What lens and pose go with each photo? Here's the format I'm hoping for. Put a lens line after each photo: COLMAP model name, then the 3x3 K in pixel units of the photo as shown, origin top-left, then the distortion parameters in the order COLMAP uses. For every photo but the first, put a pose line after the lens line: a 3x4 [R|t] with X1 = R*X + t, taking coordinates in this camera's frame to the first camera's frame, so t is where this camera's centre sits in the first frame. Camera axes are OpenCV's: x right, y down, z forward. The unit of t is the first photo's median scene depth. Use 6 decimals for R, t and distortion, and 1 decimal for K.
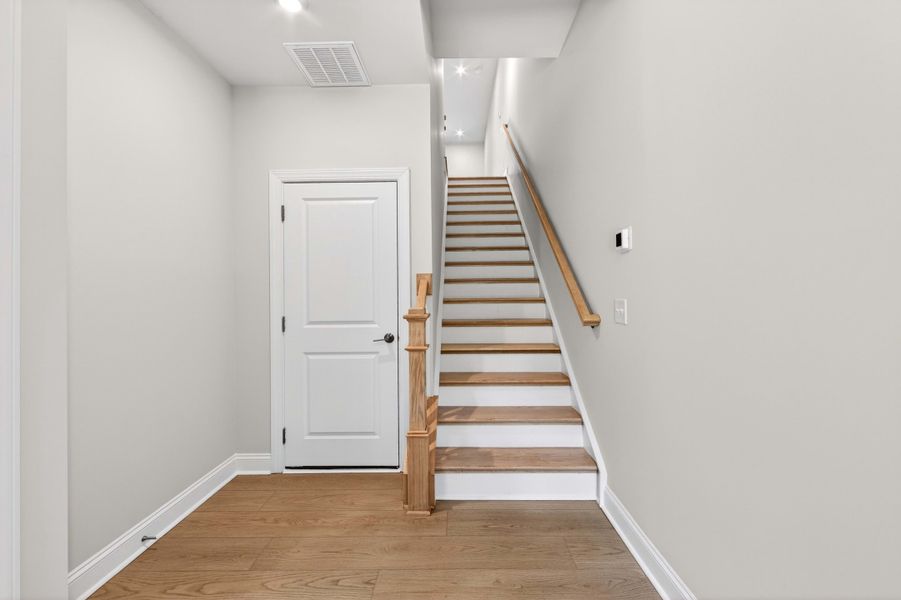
lens RADIAL K [[354.0, 0, 450.5], [0, 354.0, 300.0], [0, 0, 1]] dist [0.000420, -0.000341]
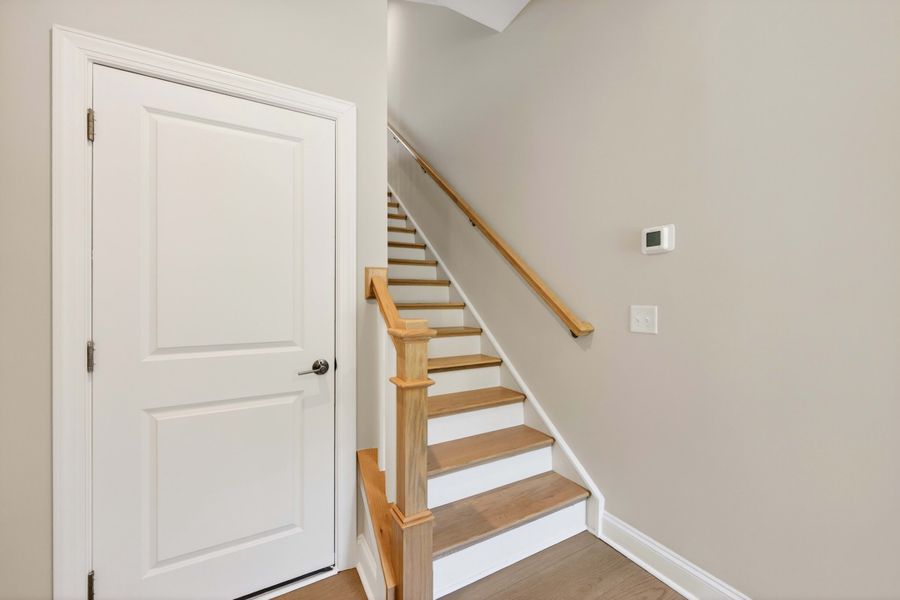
lens RADIAL K [[356.7, 0, 449.3], [0, 356.7, 303.6], [0, 0, 1]] dist [-0.000703, -0.000223]
pose [[0.865346, 0.001917, 0.501172, -0.294915], [-0.001054, 0.999997, -0.002005, -0.004030], [-0.501175, 0.001207, 0.865345, 0.340282]]
